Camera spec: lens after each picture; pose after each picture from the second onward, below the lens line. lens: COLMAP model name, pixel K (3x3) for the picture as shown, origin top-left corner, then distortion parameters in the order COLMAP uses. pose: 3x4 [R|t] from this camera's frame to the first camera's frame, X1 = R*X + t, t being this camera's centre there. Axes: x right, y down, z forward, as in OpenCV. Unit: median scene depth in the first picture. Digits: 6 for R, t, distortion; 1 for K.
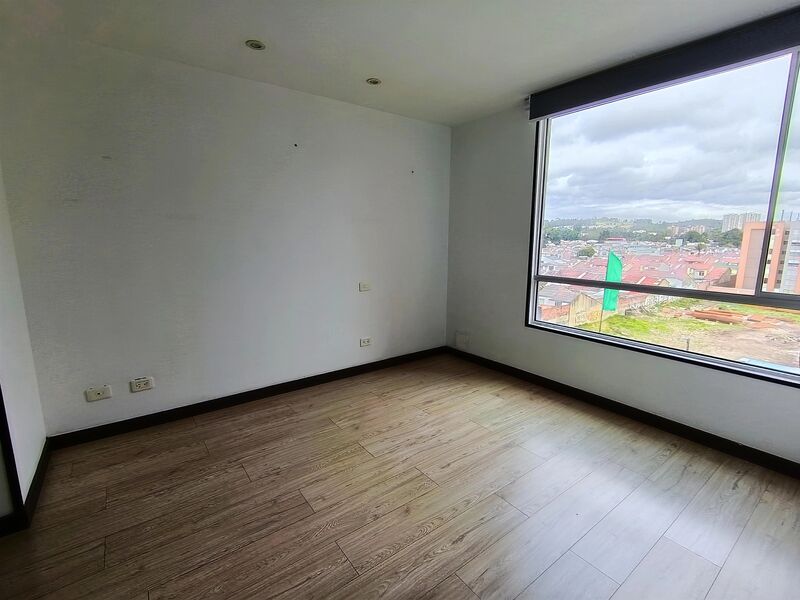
lens RADIAL K [[372.6, 0, 398.9], [0, 372.6, 299.0], [0, 0, 1]] dist [-0.004779, -0.001763]
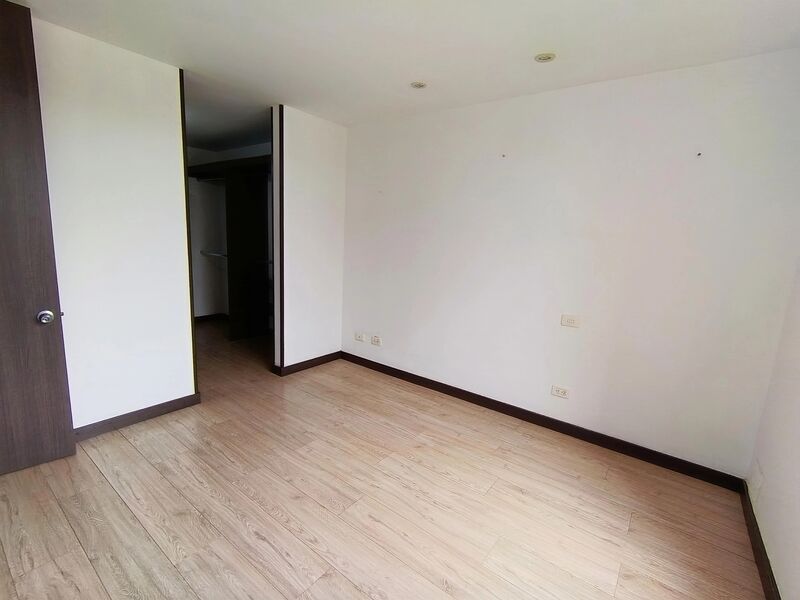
lens RADIAL K [[372.6, 0, 398.4], [0, 372.6, 300.5], [0, 0, 1]] dist [-0.004779, -0.001763]
pose [[0.278518, 0.176943, -0.943991, 0.774779], [-0.209410, 0.970423, 0.120113, -0.136509], [0.937323, 0.164228, 0.307334, 0.638257]]
